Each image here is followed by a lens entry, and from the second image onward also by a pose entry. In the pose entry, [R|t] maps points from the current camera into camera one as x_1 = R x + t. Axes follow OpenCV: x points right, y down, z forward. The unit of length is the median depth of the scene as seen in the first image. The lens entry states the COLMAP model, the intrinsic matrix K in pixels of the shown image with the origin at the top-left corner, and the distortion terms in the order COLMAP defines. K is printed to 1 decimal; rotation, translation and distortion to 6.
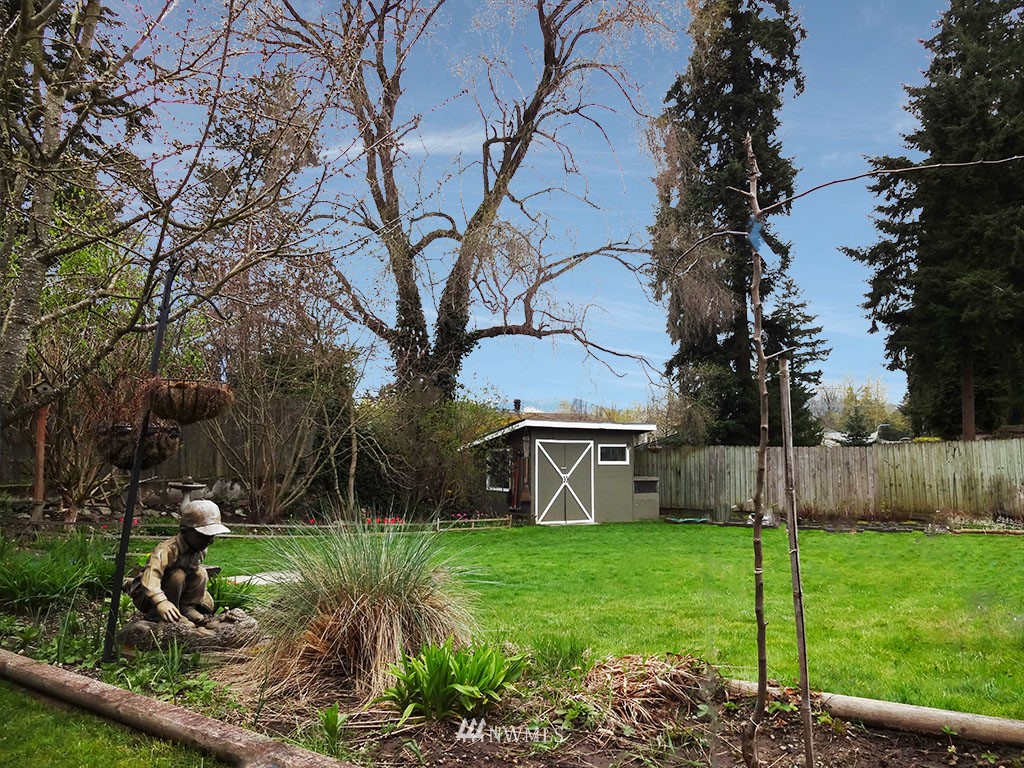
lens RADIAL K [[755.6, 0, 510.5], [0, 755.6, 383.0], [0, 0, 1]] dist [0.001607, -0.008774]
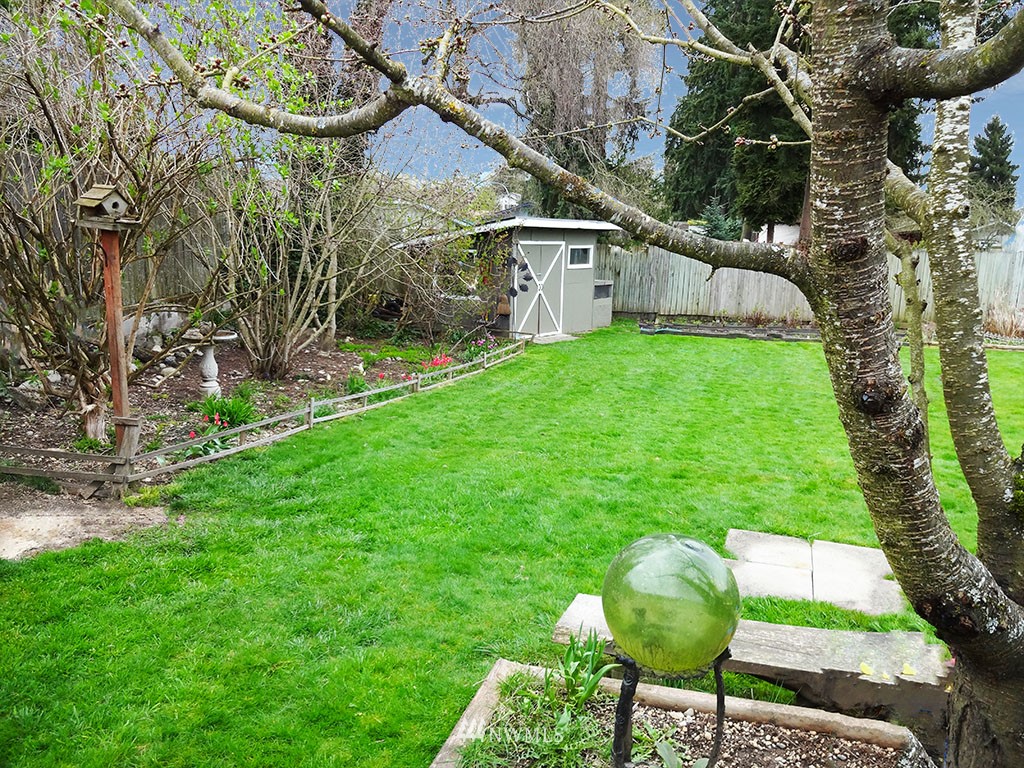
lens RADIAL K [[755.6, 0, 512.7], [0, 755.6, 383.6], [0, 0, 1]] dist [0.001607, -0.008774]
pose [[0.921762, -0.058335, 0.383344, -0.284796], [-0.063203, 0.952795, 0.296963, -0.021745], [-0.382572, -0.297958, 0.874563, 0.209733]]
